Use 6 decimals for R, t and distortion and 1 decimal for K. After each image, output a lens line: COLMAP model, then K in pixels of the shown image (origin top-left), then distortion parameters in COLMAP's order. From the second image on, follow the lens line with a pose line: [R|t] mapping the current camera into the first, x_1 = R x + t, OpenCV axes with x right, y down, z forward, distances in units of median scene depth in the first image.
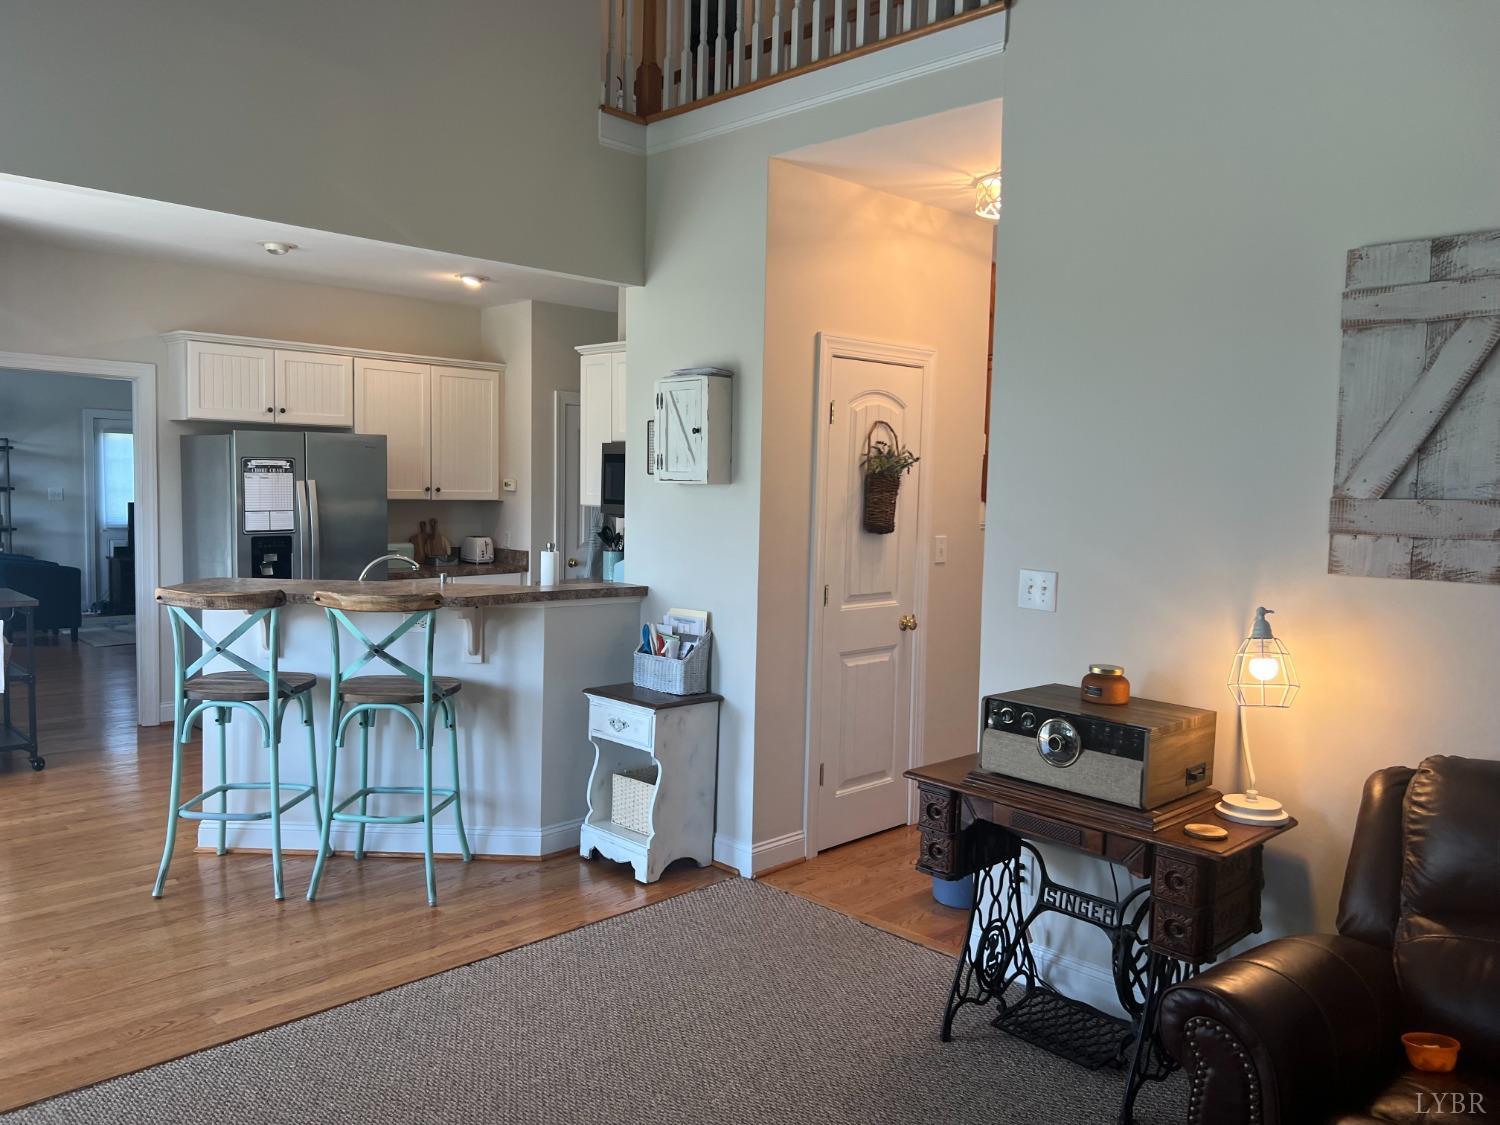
lens RADIAL K [[1119.4, 0, 741.5], [0, 1119.4, 563.1], [0, 0, 1]] dist [0.052785, -0.052429]
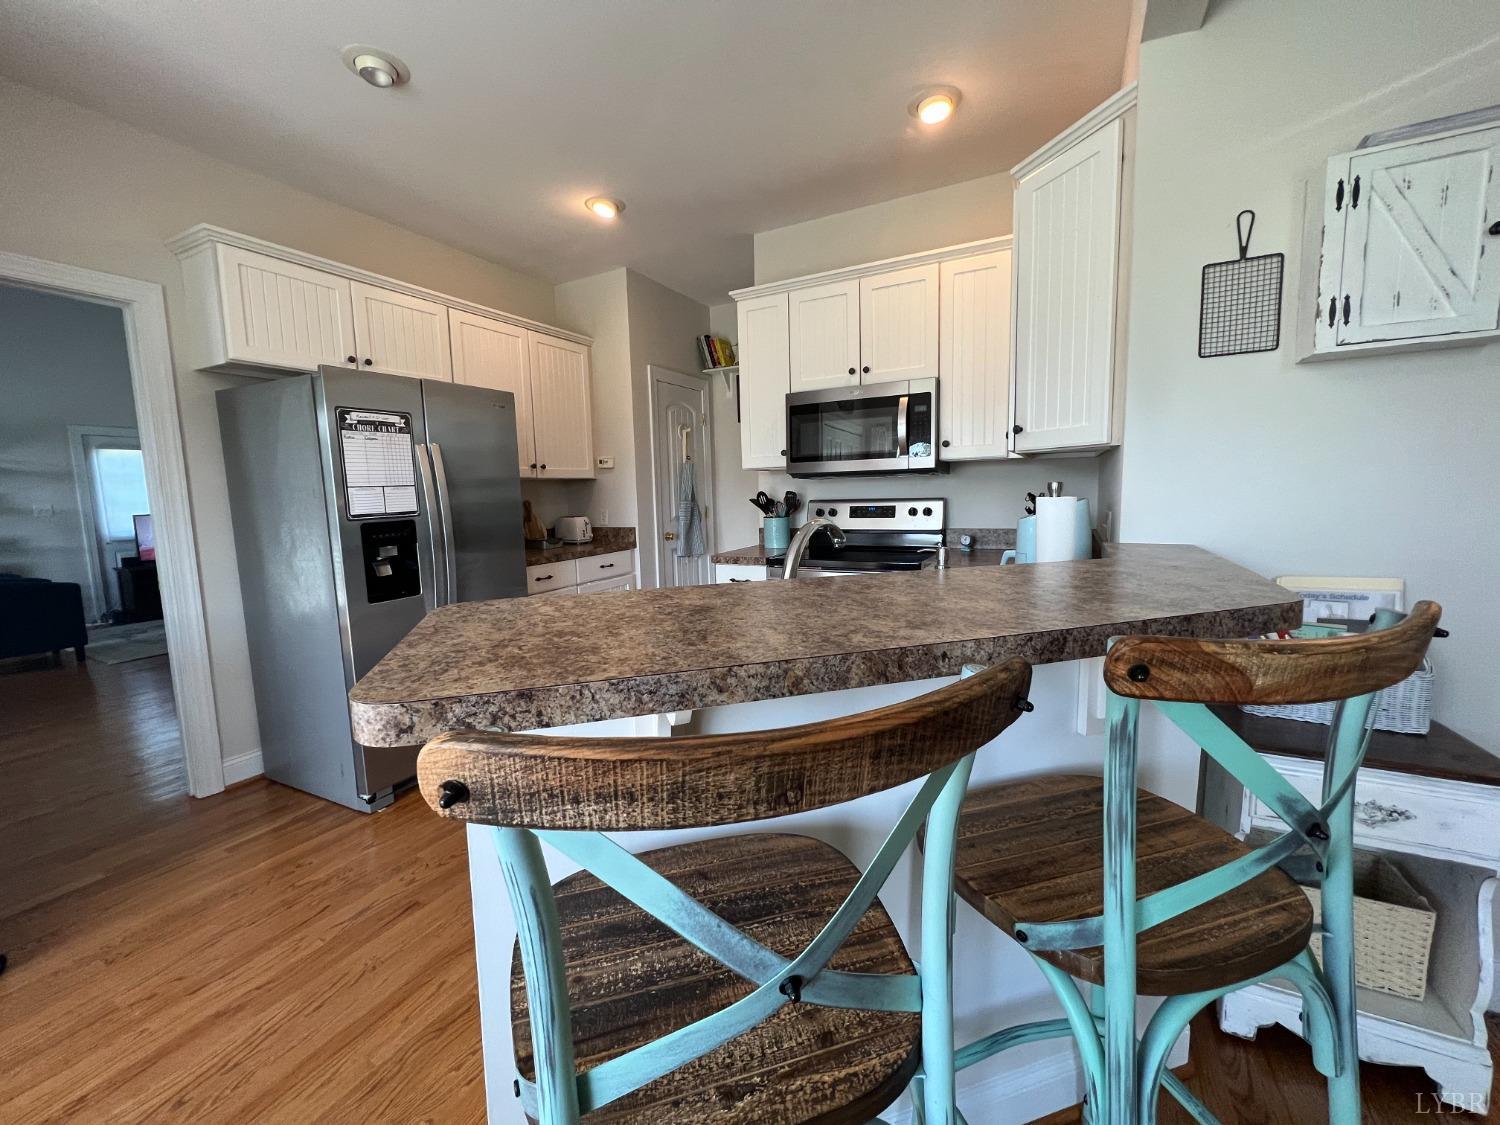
lens RADIAL K [[604.5, 0, 747.8], [0, 604.5, 557.2], [0, 0, 1]] dist [0.000408, -0.000632]
pose [[0.953632, -0.080966, 0.289880, -0.431031], [0.069764, 0.996370, 0.048790, -0.005711], [-0.292778, -0.026305, 0.955818, 0.780121]]
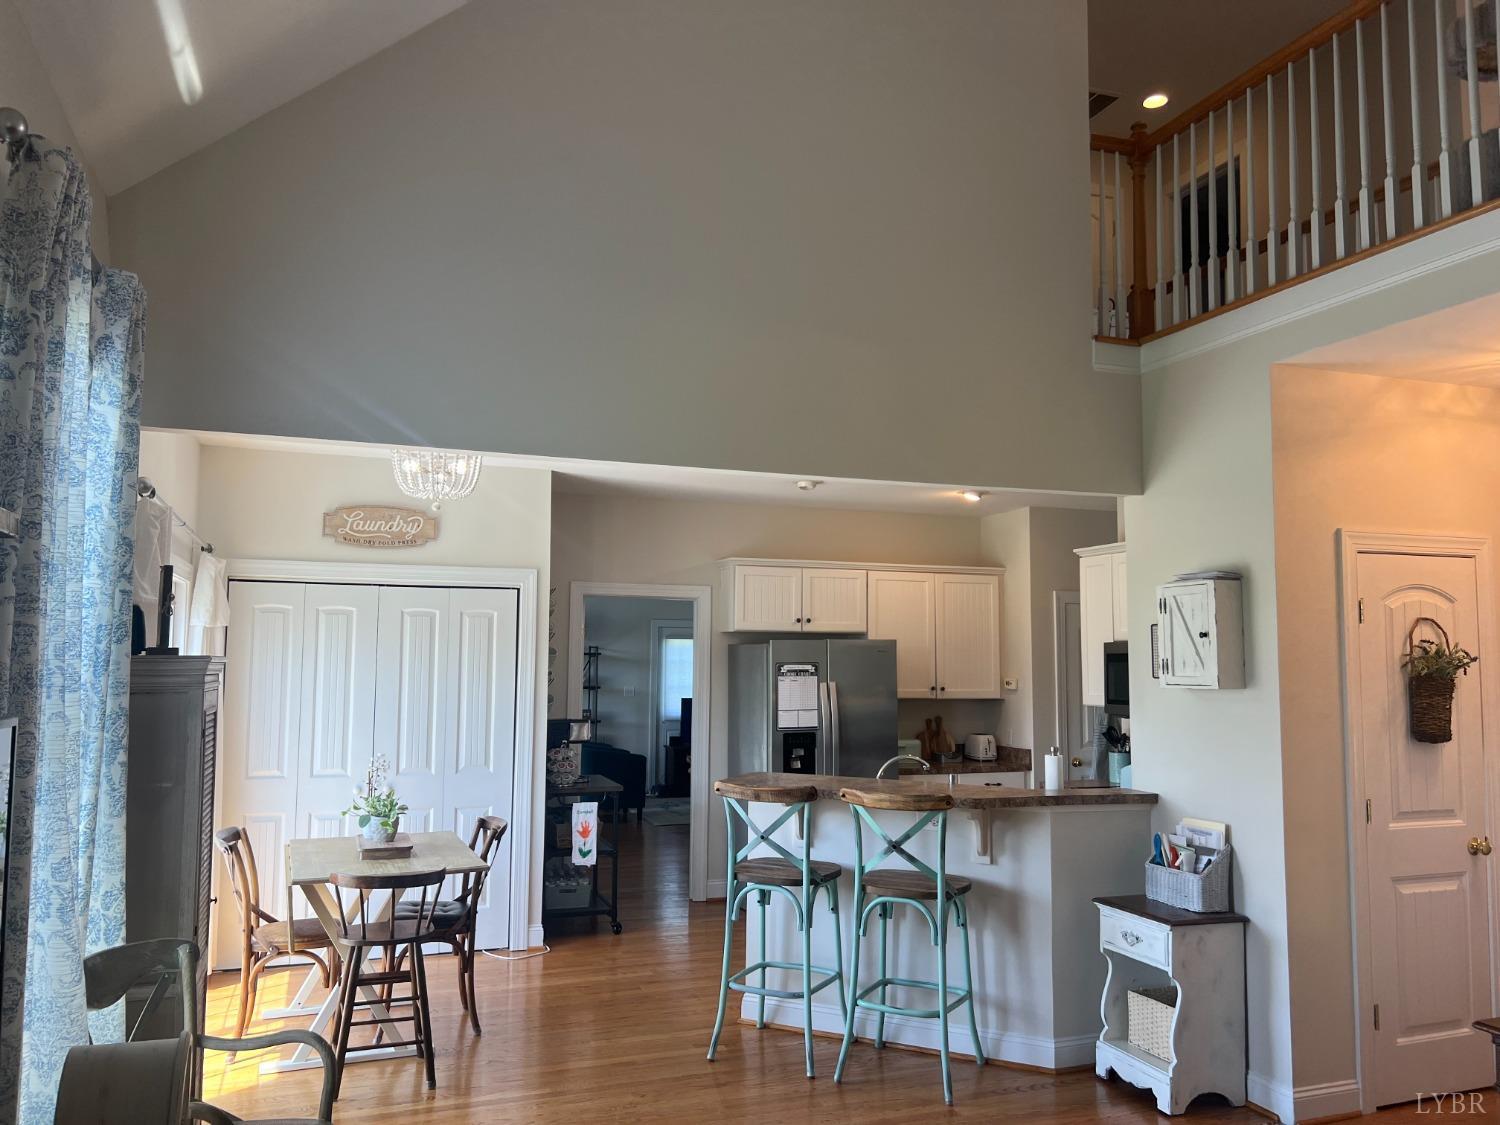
lens RADIAL K [[1119.4, 0, 745.9], [0, 1119.4, 573.3], [0, 0, 1]] dist [0.052785, -0.052429]
pose [[0.908218, -0.049264, -0.415587, 0.008361], [-0.017294, 0.987781, -0.154887, -0.010471], [0.418140, 0.147859, 0.896268, -0.060942]]
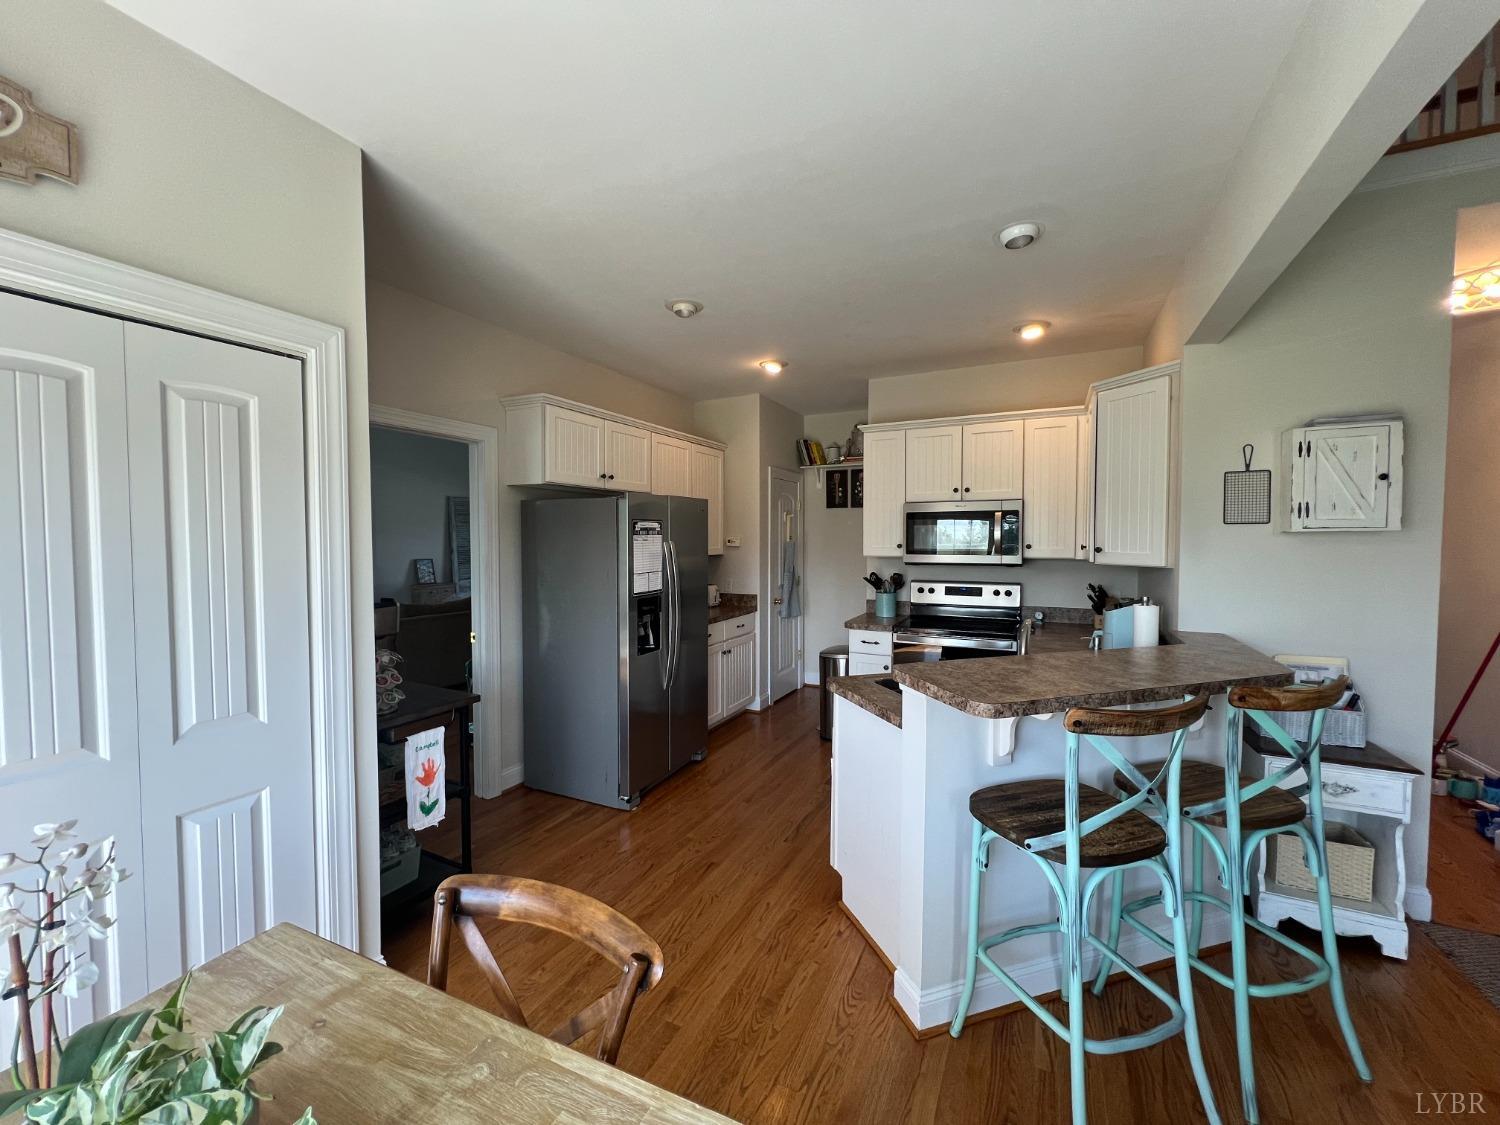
lens RADIAL K [[598.9, 0, 751.6], [0, 598.9, 558.1], [0, 0, 1]] dist [-0.001061, 0.000185]
pose [[0.948690, -0.034142, 0.314360, -0.688000], [0.046185, 0.998454, -0.030942, -0.052867], [-0.312817, 0.043873, 0.948800, 0.635036]]
